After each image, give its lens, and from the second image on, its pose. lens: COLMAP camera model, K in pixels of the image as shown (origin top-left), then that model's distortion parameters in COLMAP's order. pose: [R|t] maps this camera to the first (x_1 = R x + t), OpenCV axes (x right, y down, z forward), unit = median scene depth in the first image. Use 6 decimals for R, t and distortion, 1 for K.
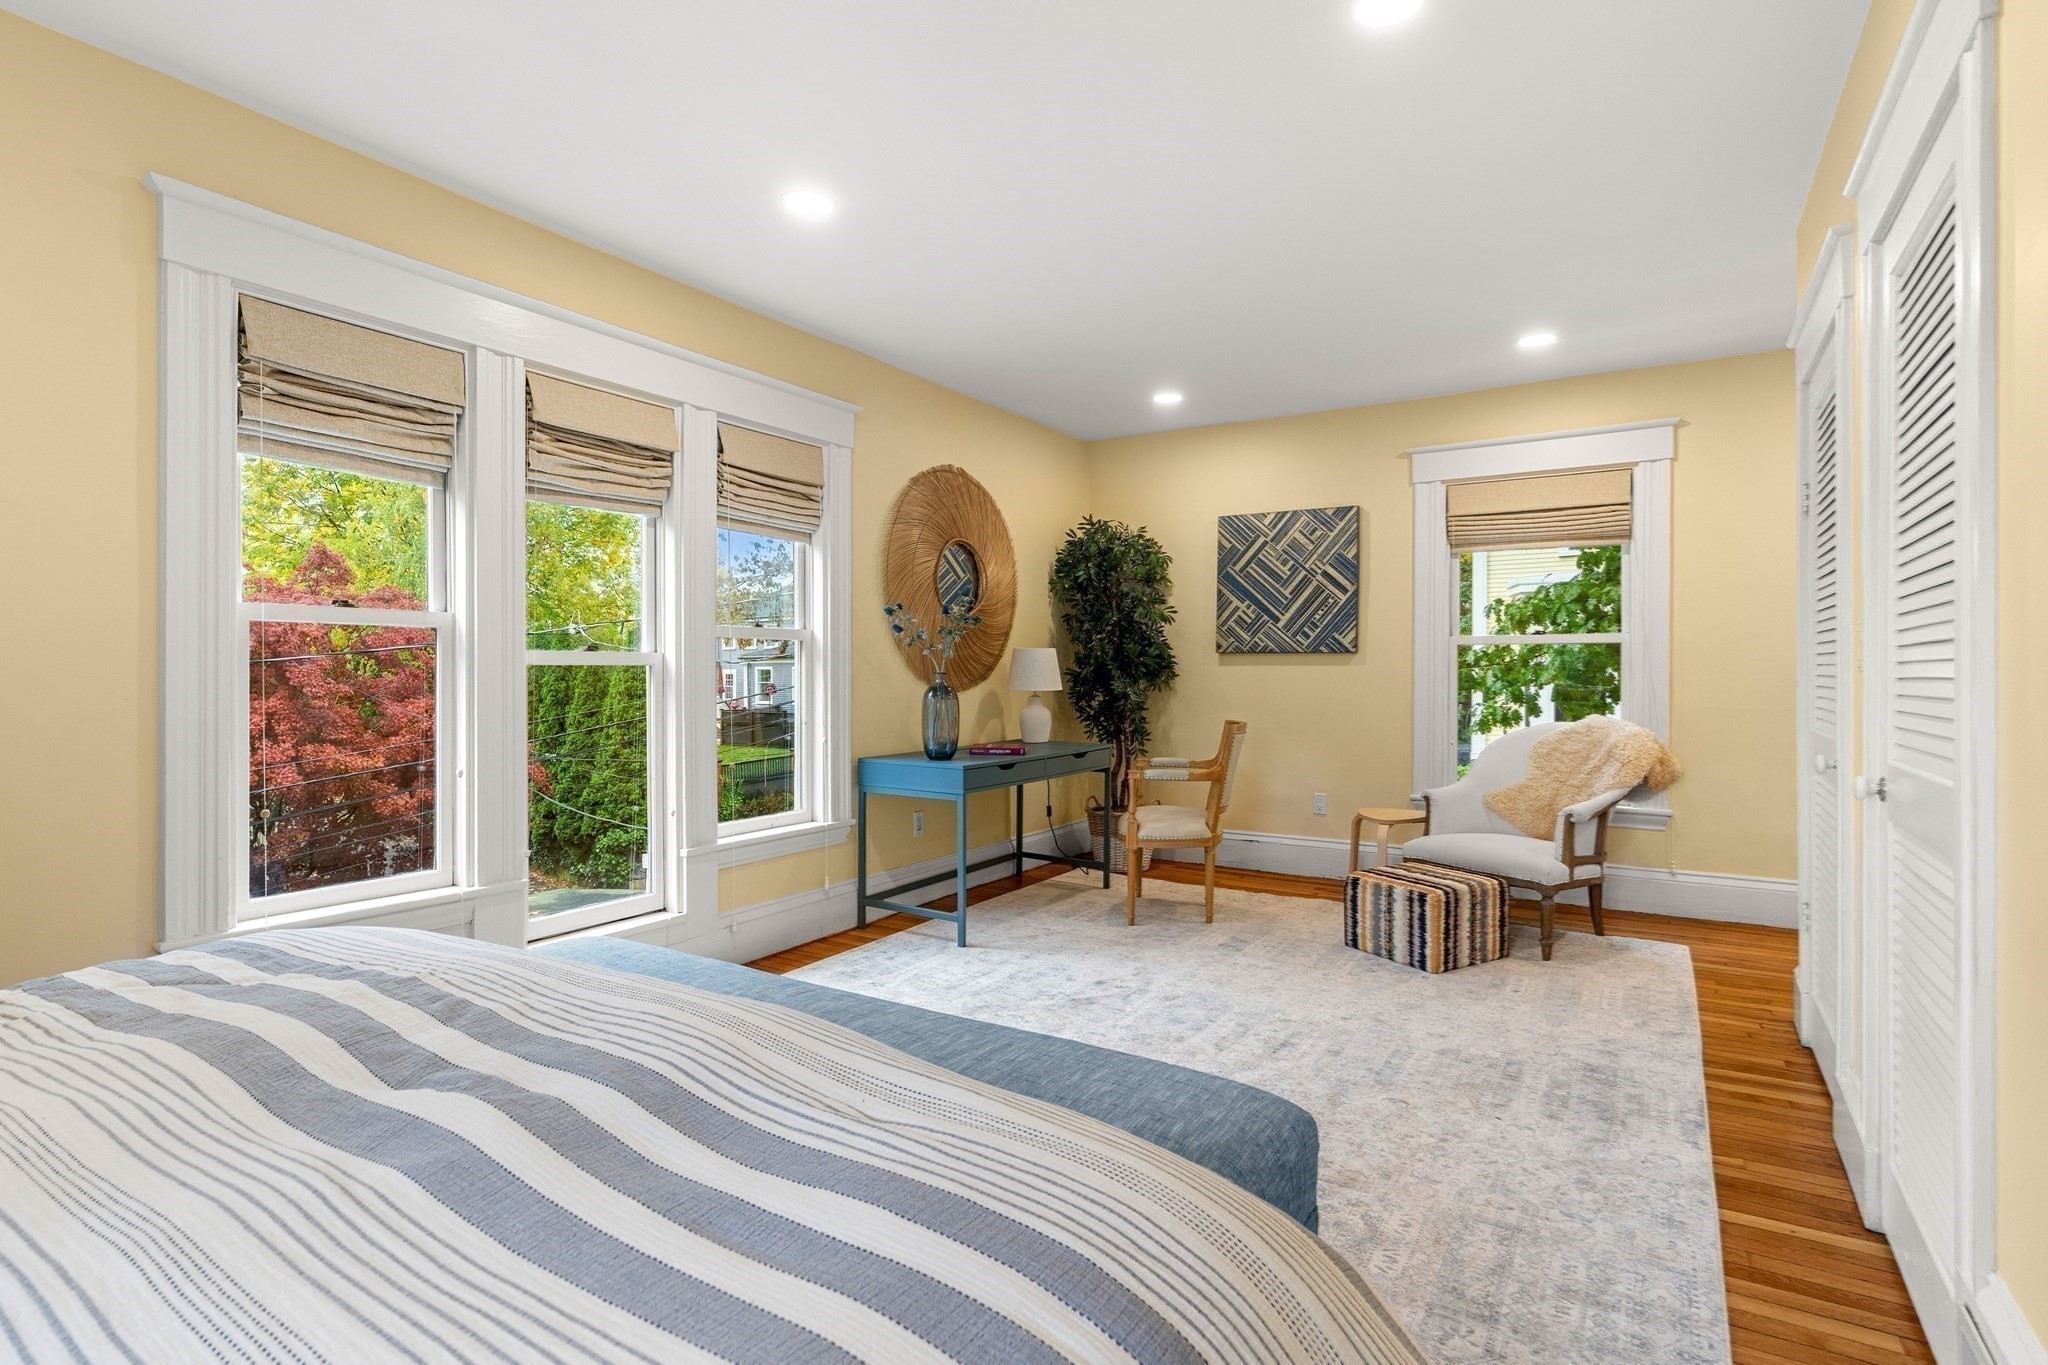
lens RADIAL K [[990.7, 0, 1026.5], [0, 990.7, 674.3], [0, 0, 1]] dist [0.000965, 0.000114]
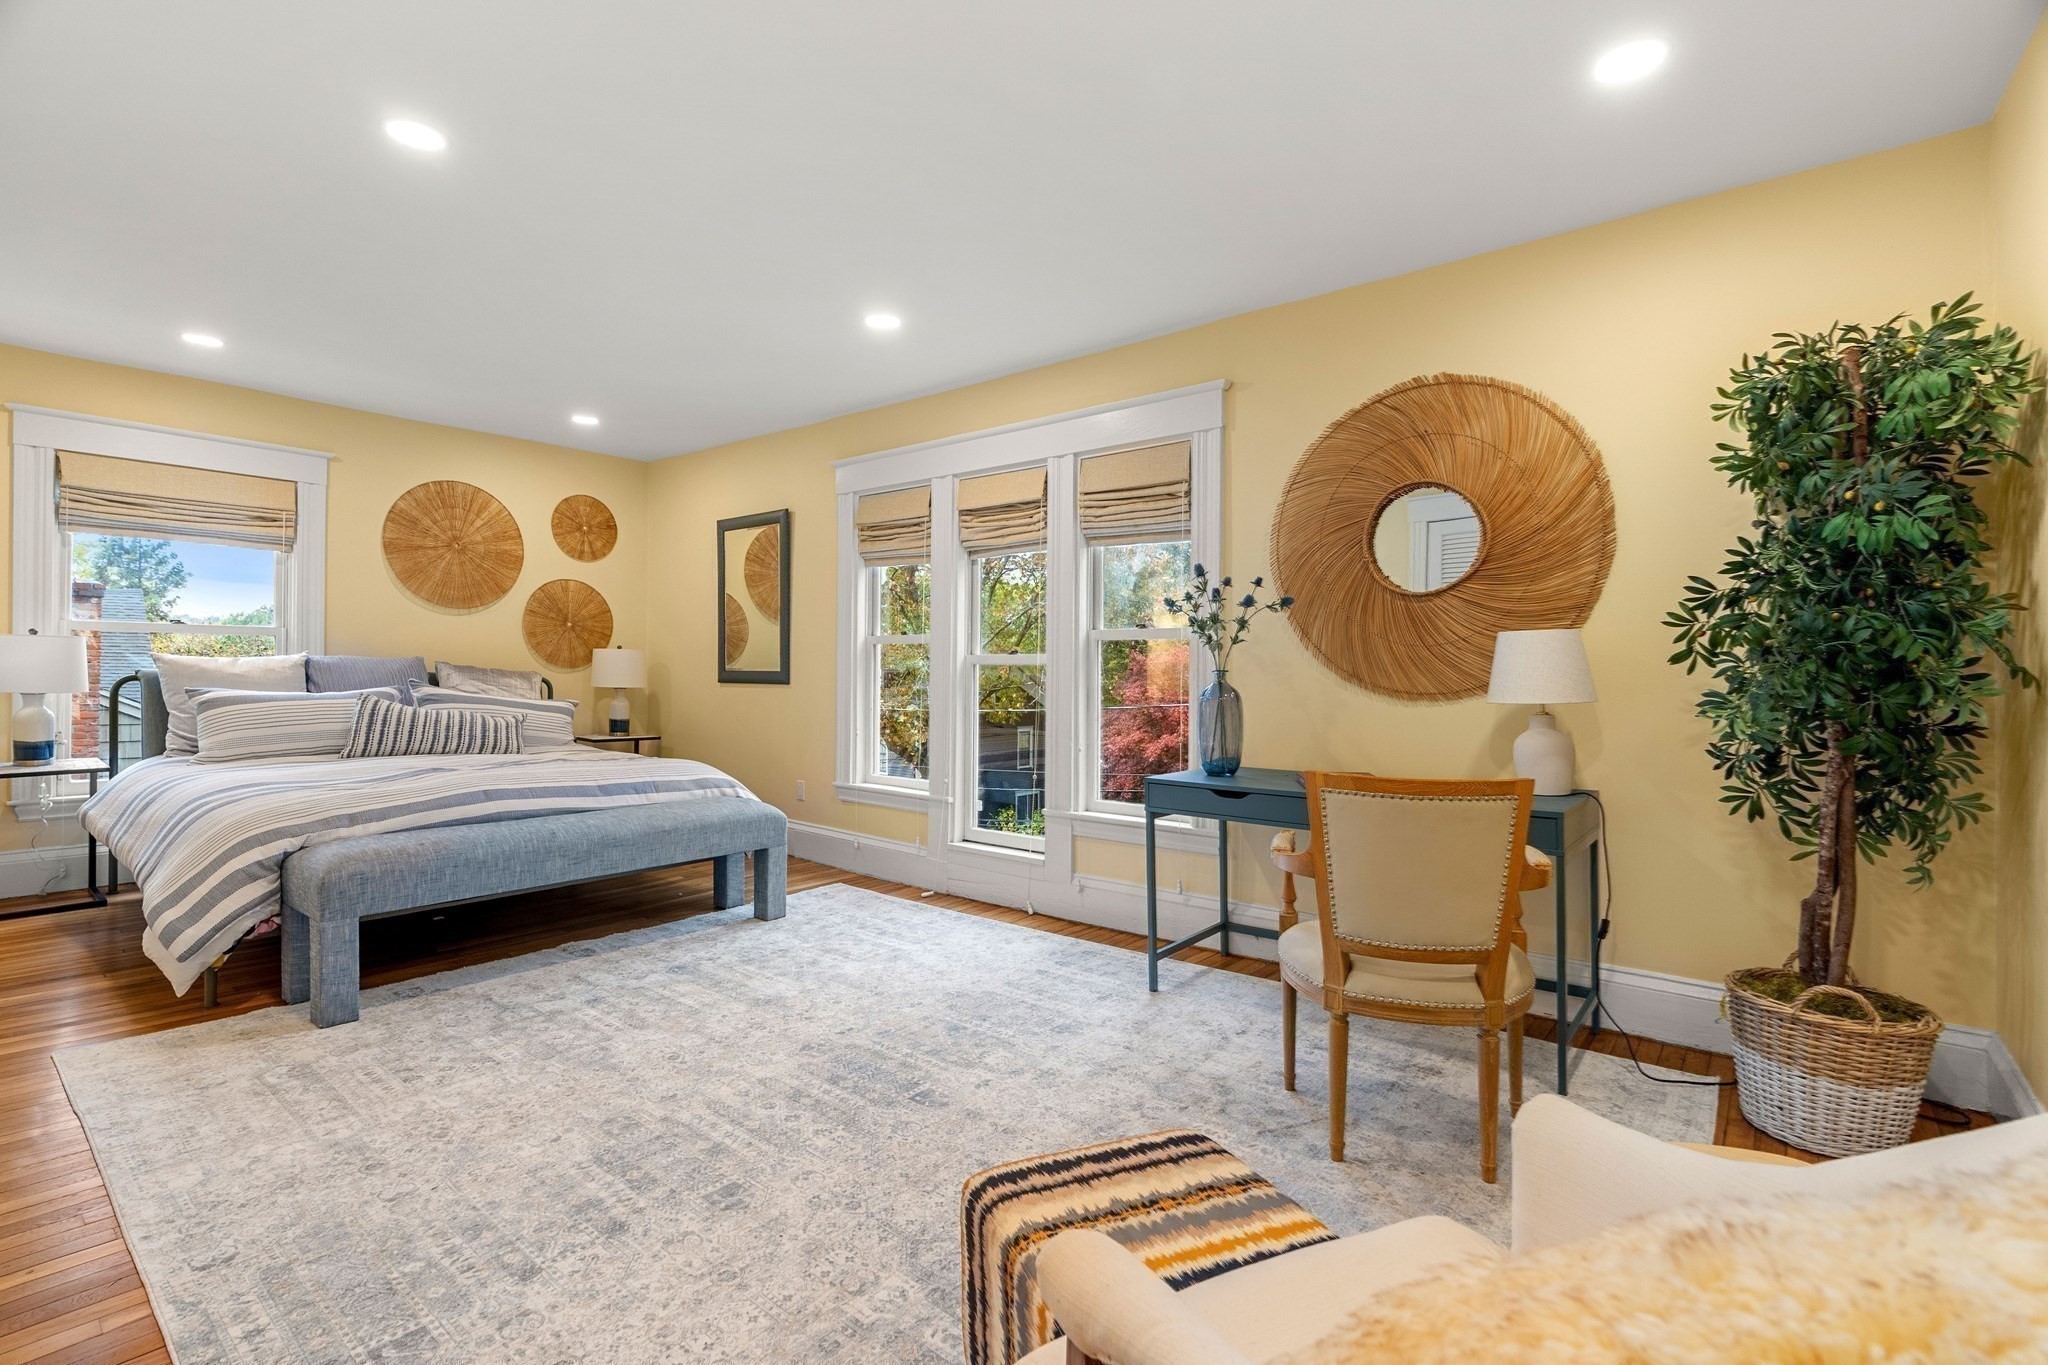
lens RADIAL K [[934.5, 0, 1029.3], [0, 934.5, 676.3], [0, 0, 1]] dist [0.000301, 0.000655]
pose [[-0.104369, -0.000585, -0.994539, 0.731288], [-0.013233, 0.999912, 0.000800, 0.004407], [0.994451, 0.013244, -0.104367, 0.954037]]
